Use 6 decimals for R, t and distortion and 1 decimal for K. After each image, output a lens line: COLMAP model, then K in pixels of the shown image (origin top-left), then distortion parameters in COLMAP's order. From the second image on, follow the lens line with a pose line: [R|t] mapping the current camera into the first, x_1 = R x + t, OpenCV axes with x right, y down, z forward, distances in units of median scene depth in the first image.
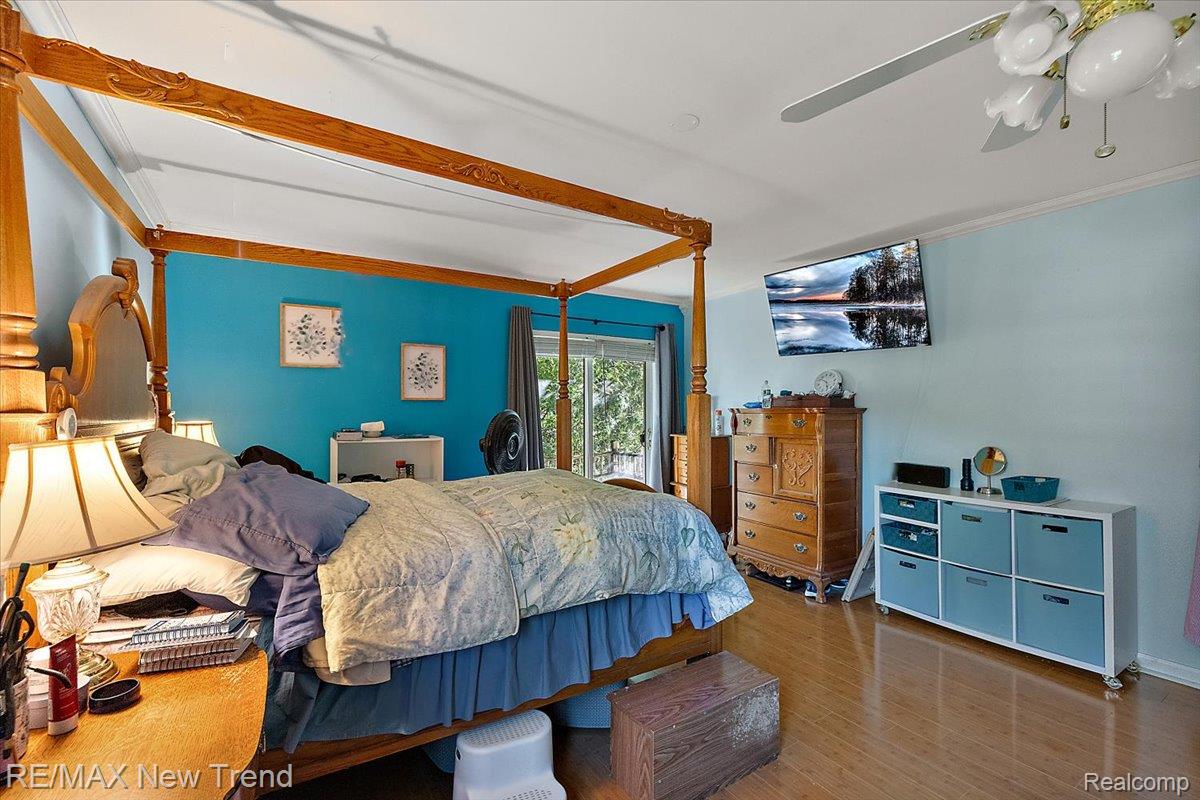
lens RADIAL K [[513.4, 0, 591.1], [0, 513.4, 401.6], [0, 0, 1]] dist [0.001614, 0.000048]
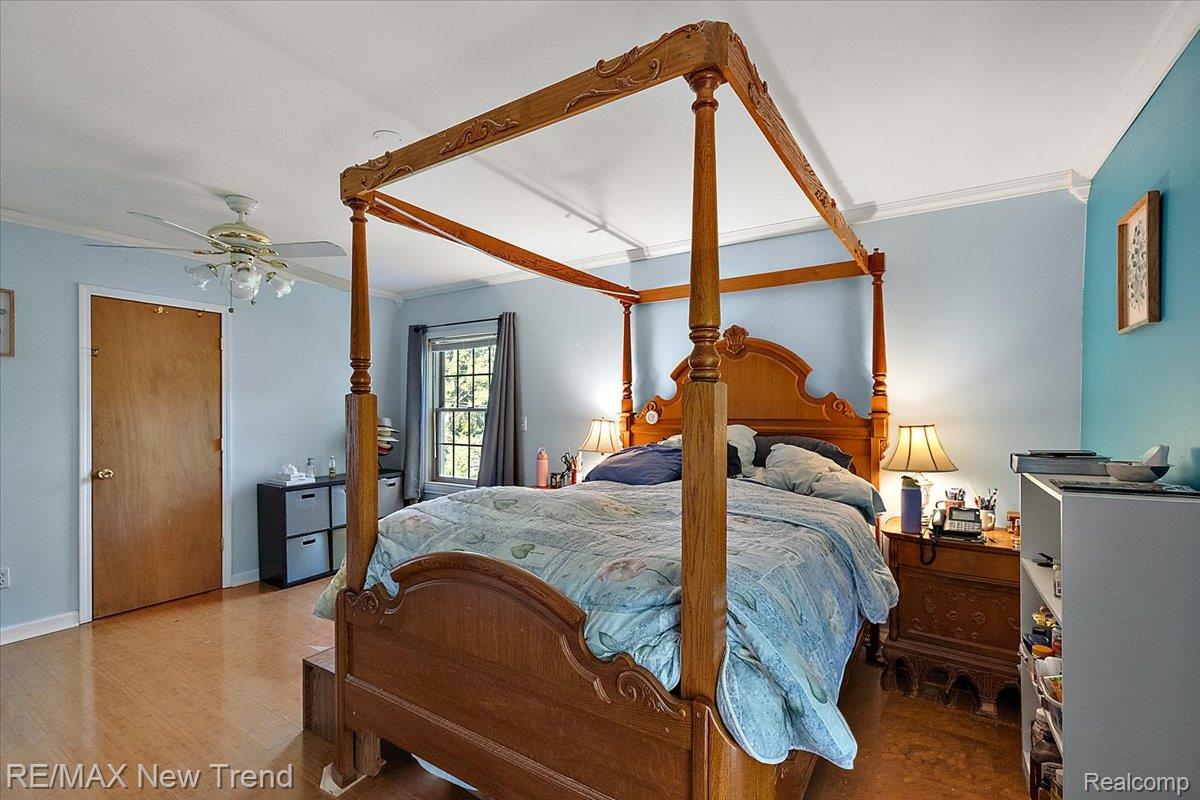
lens RADIAL K [[530.4, 0, 597.2], [0, 530.4, 410.9], [0, 0, 1]] dist [0.000375, -0.000055]
pose [[-0.898455, 0.006723, -0.439014, 0.145524], [0.013263, 0.999842, -0.011830, 0.013602], [0.438865, -0.016451, -0.898403, 1.130168]]
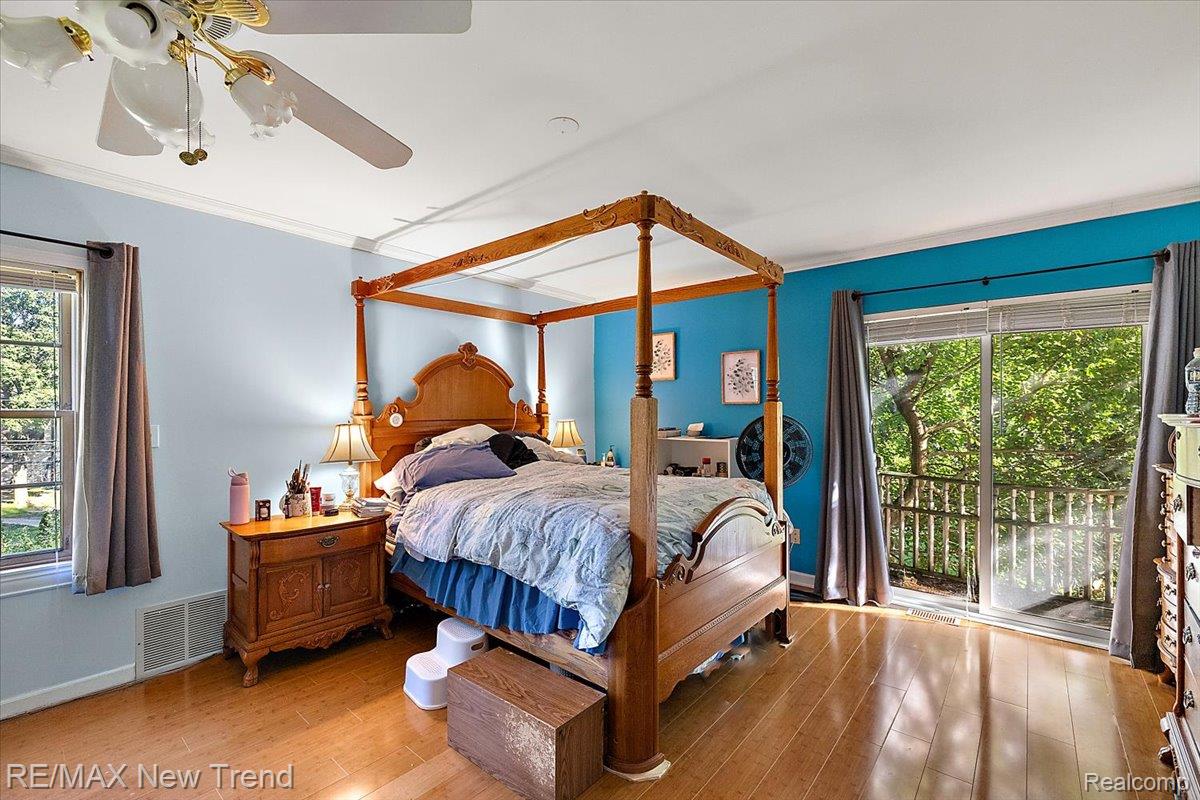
lens RADIAL K [[513.4, 0, 591.1], [0, 513.4, 401.6], [0, 0, 1]] dist [0.001614, 0.000048]
pose [[0.311843, -0.014691, -0.950020, 0.597004], [0.015844, 0.999822, -0.010260, -0.001694], [0.950001, -0.011853, 0.312021, 0.386323]]
